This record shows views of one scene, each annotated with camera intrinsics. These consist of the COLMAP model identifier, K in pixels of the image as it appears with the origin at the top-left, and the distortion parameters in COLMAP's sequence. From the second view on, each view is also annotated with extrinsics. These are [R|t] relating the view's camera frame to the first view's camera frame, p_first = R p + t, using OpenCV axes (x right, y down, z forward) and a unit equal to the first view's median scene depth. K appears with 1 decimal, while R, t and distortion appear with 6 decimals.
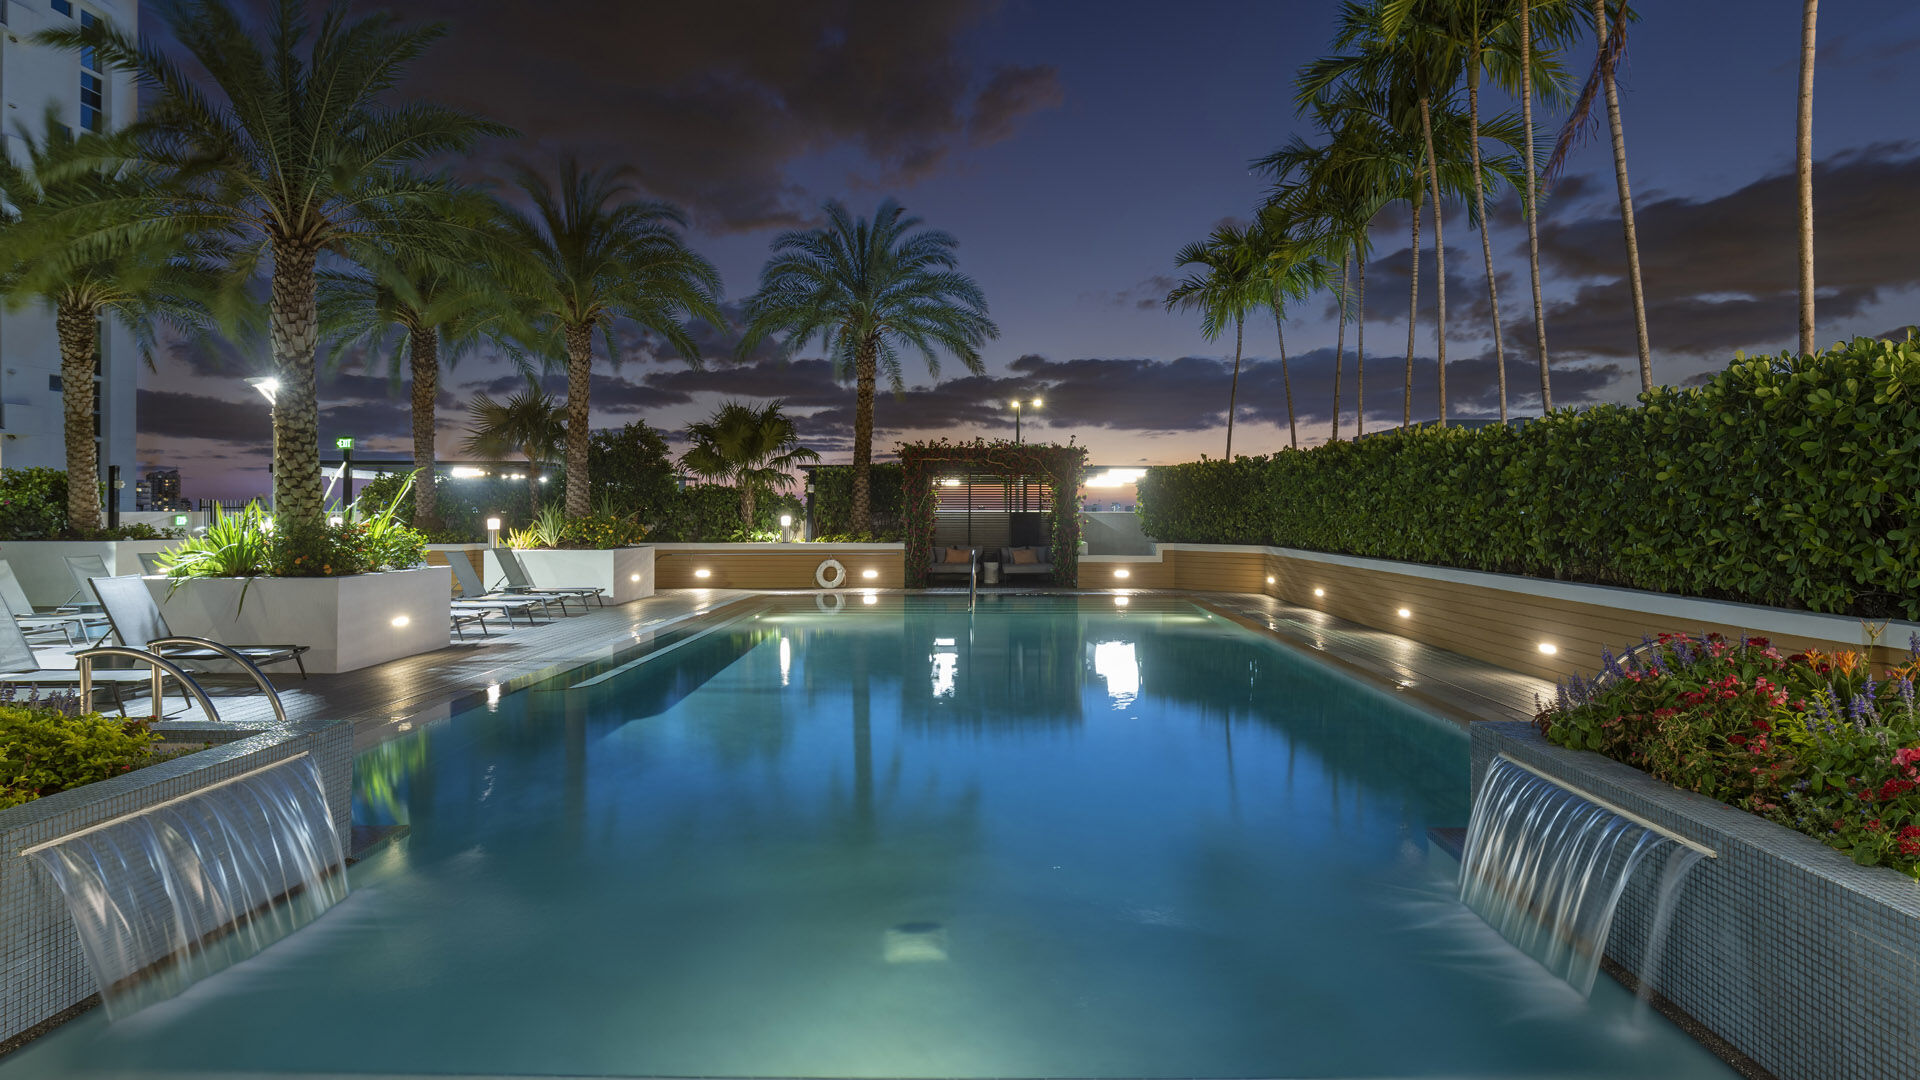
lens RADIAL K [[1086.9, 0, 964.4], [0, 1086.9, 510.8], [0, 0, 1]] dist [0.001785, 0.000259]
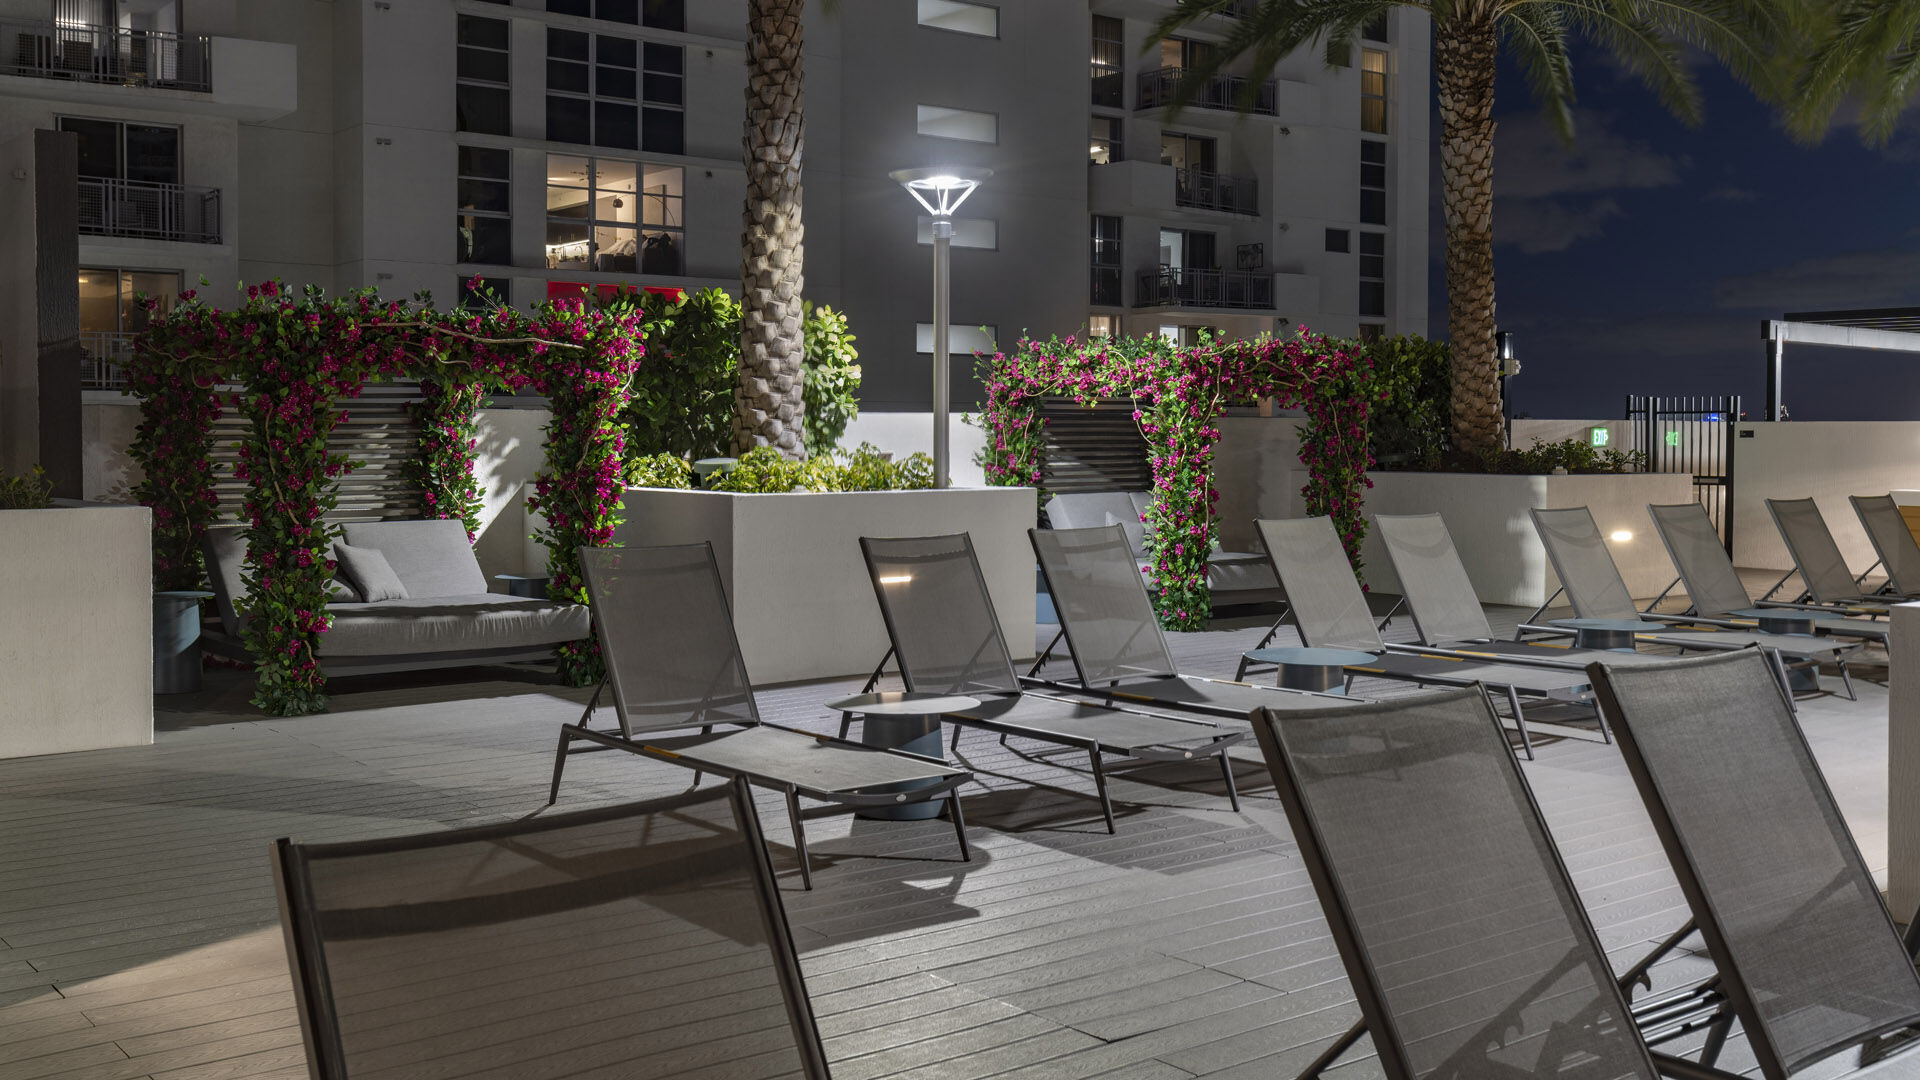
lens RADIAL K [[1647.5, 0, 960.0], [0, 1647.5, 540.0], [0, 0, 1]] dist [0.042631, -0.002128]
pose [[0.636424, 0.050499, -0.769685, -0.280520], [-0.002301, 0.997974, 0.063574, 0.007560], [0.771336, -0.038689, 0.635251, 0.243397]]
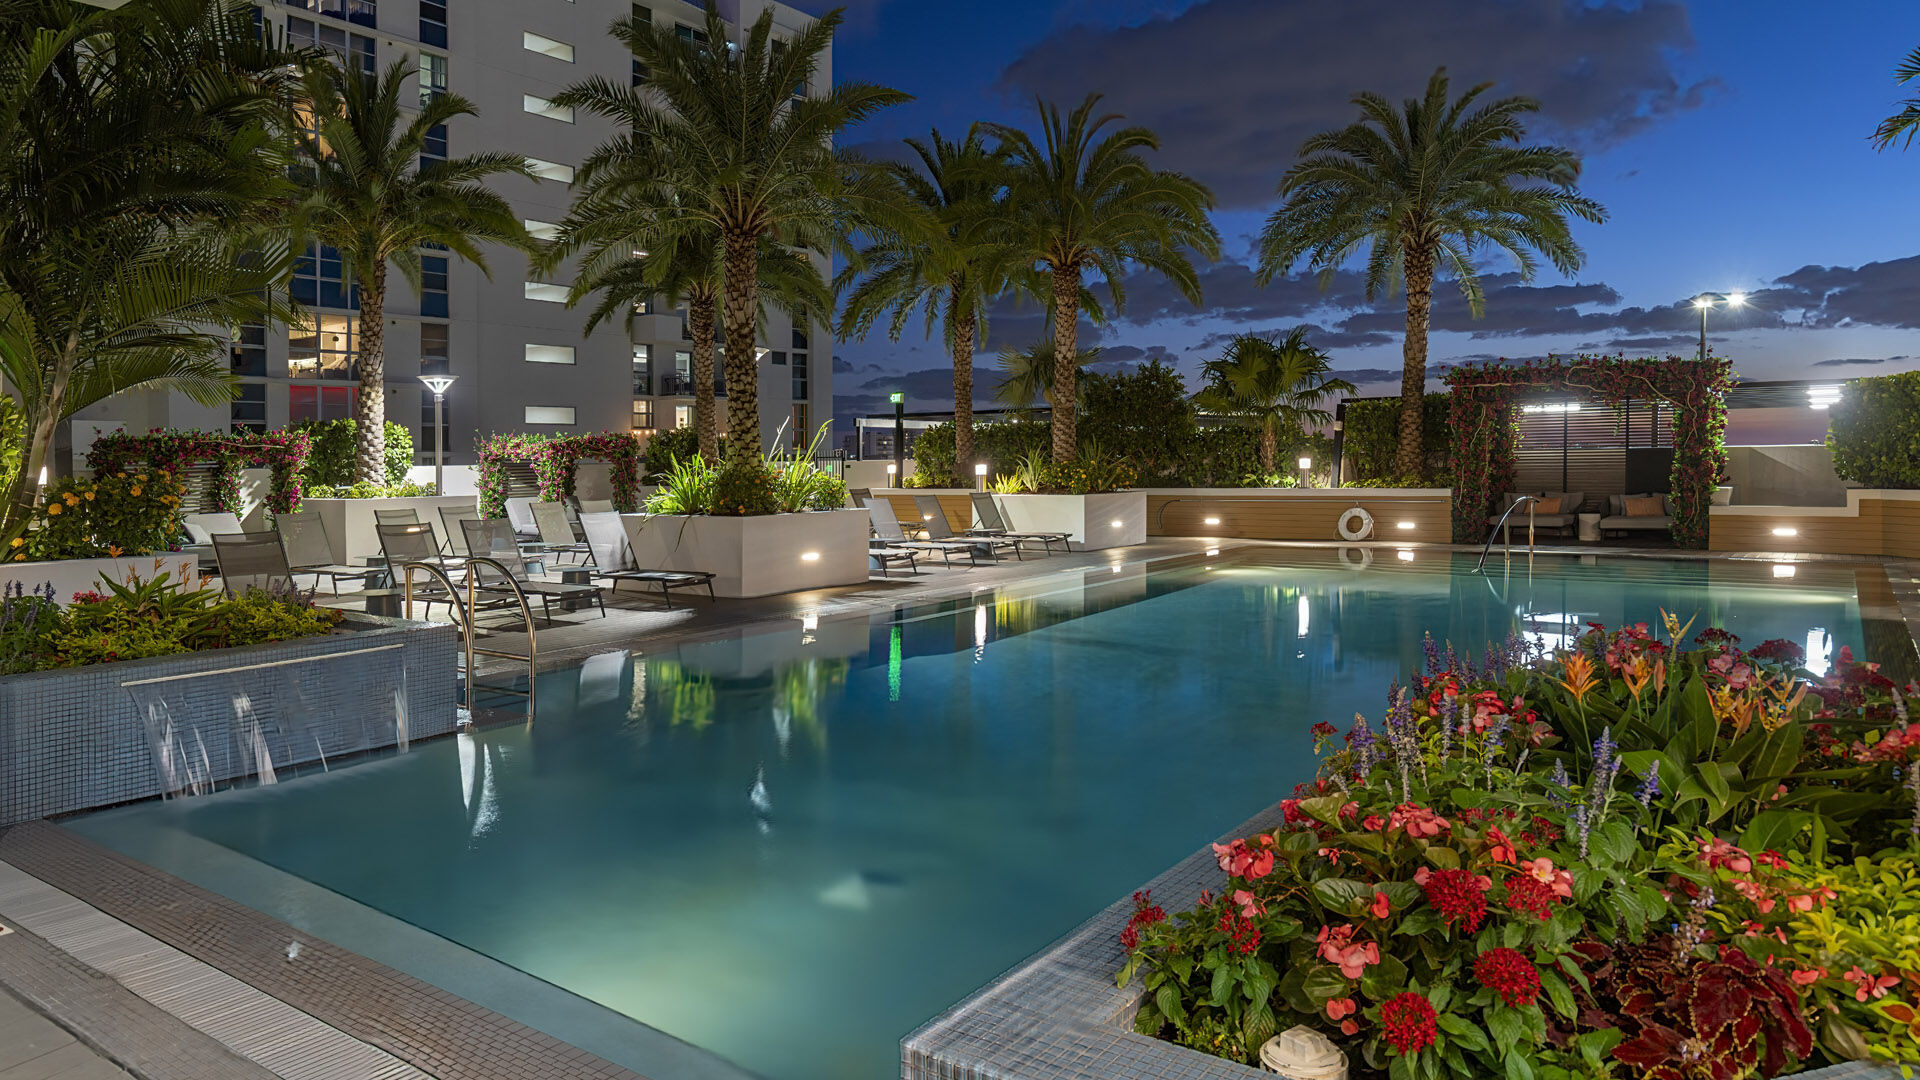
lens RADIAL K [[1188.5, 0, 955.9], [0, 1188.5, 477.1], [0, 0, 1]] dist [0.007239, 0.001676]
pose [[0.809376, -0.004387, -0.587274, 0.175718], [0.015722, 0.999776, 0.014199, 0.002270], [0.587080, -0.020725, 0.809263, 0.050572]]
